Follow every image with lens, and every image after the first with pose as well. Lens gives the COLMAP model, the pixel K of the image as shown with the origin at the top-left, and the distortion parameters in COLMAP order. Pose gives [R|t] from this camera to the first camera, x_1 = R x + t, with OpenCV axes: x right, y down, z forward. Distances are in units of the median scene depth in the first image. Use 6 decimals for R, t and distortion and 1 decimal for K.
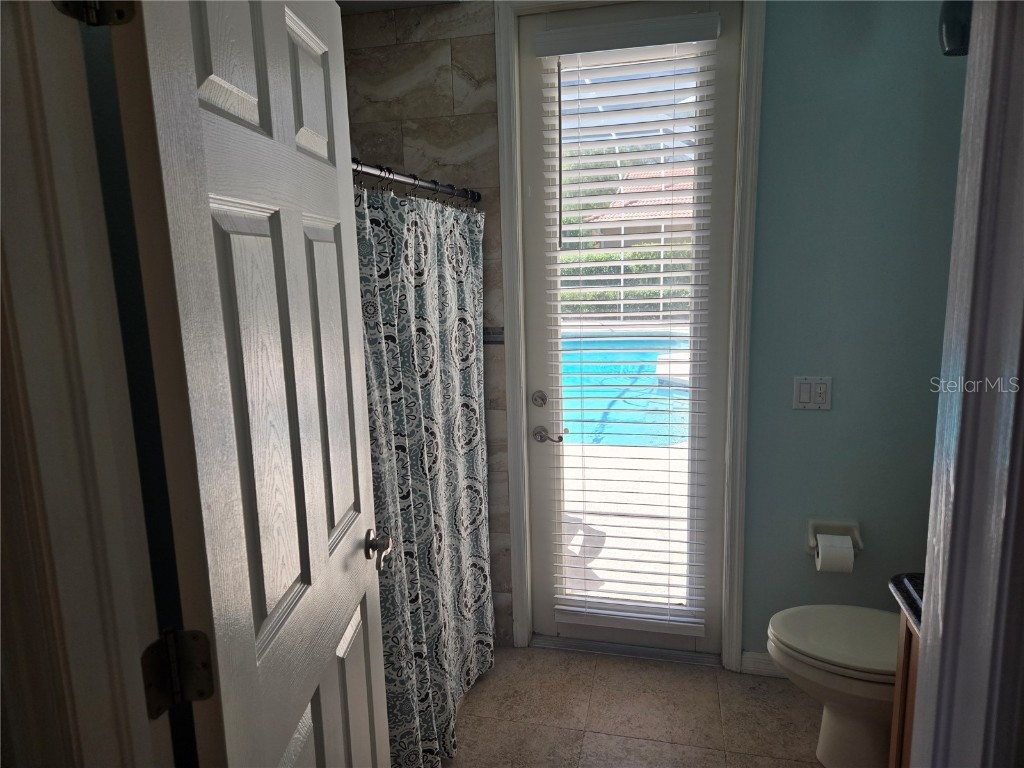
lens RADIAL K [[678.4, 0, 510.7], [0, 678.4, 380.9], [0, 0, 1]] dist [0.082633, -0.061953]
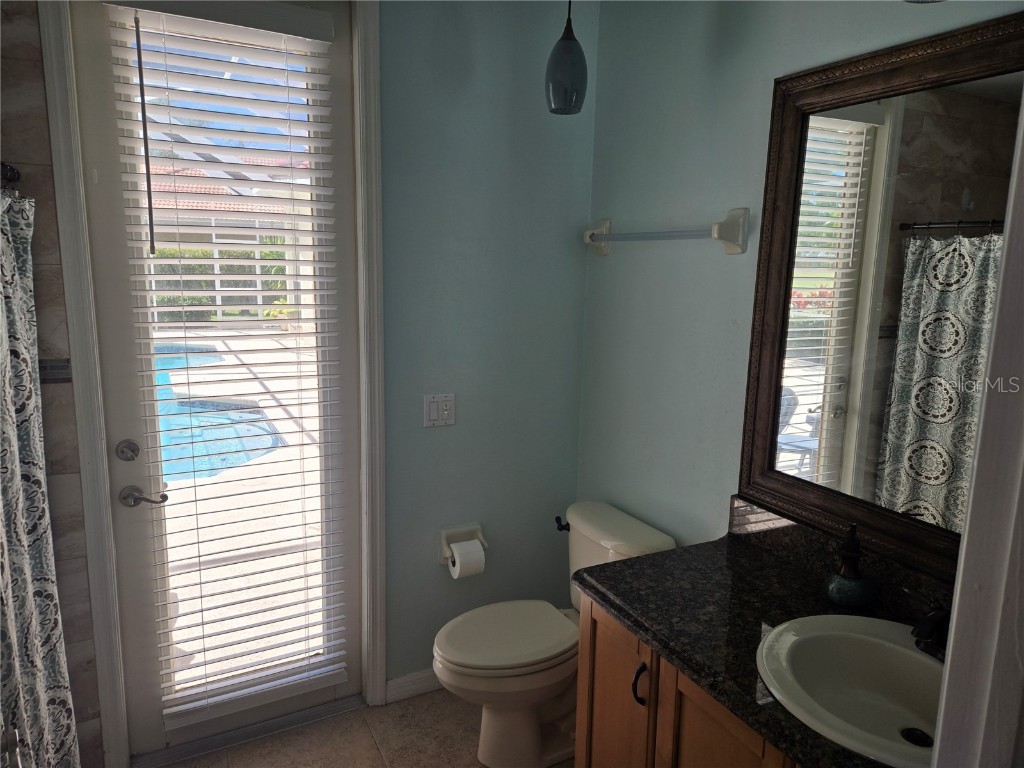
lens RADIAL K [[678.4, 0, 510.7], [0, 678.4, 380.9], [0, 0, 1]] dist [0.082633, -0.061953]
pose [[0.759591, -0.066626, 0.646980, -0.138502], [0.074215, 0.997121, 0.015550, -0.034103], [-0.646153, 0.036204, 0.762349, 0.141538]]
